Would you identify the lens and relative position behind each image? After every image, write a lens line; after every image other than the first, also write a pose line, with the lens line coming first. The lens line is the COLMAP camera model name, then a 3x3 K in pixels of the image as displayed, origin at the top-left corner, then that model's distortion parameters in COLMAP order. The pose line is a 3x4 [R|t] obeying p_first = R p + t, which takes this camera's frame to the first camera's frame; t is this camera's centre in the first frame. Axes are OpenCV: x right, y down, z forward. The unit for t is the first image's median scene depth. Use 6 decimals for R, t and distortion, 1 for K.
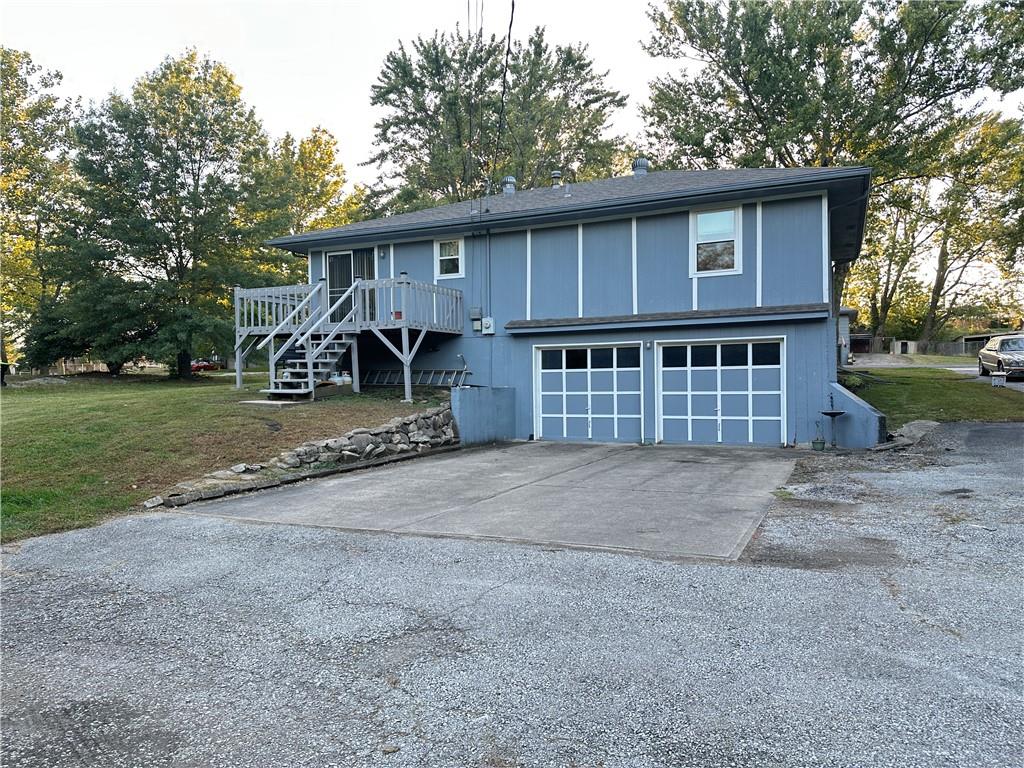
lens RADIAL K [[713.2, 0, 510.4], [0, 713.2, 391.8], [0, 0, 1]] dist [0.092918, -0.116442]
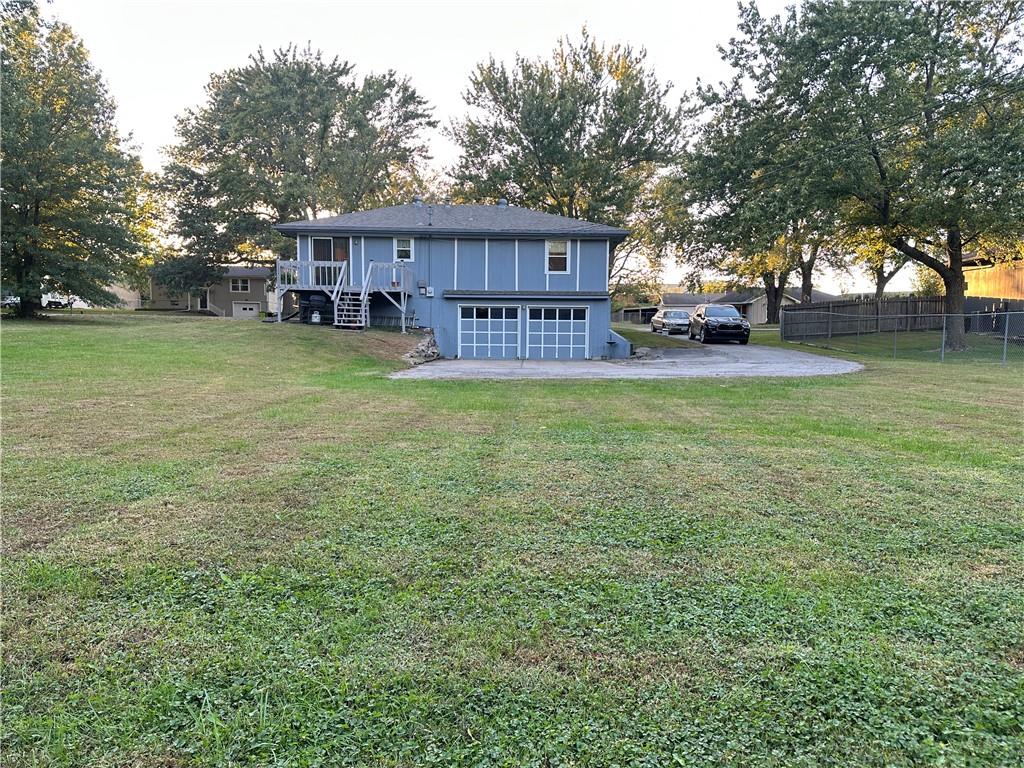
lens RADIAL K [[755.7, 0, 512.0], [0, 755.7, 384.0], [0, 0, 1]] dist [0.078779, -0.002182]
pose [[0.905262, -0.000021, 0.424854, -0.642597], [-0.018026, 0.999098, 0.038458, 0.057260], [-0.424472, -0.042473, 0.904444, -0.761051]]
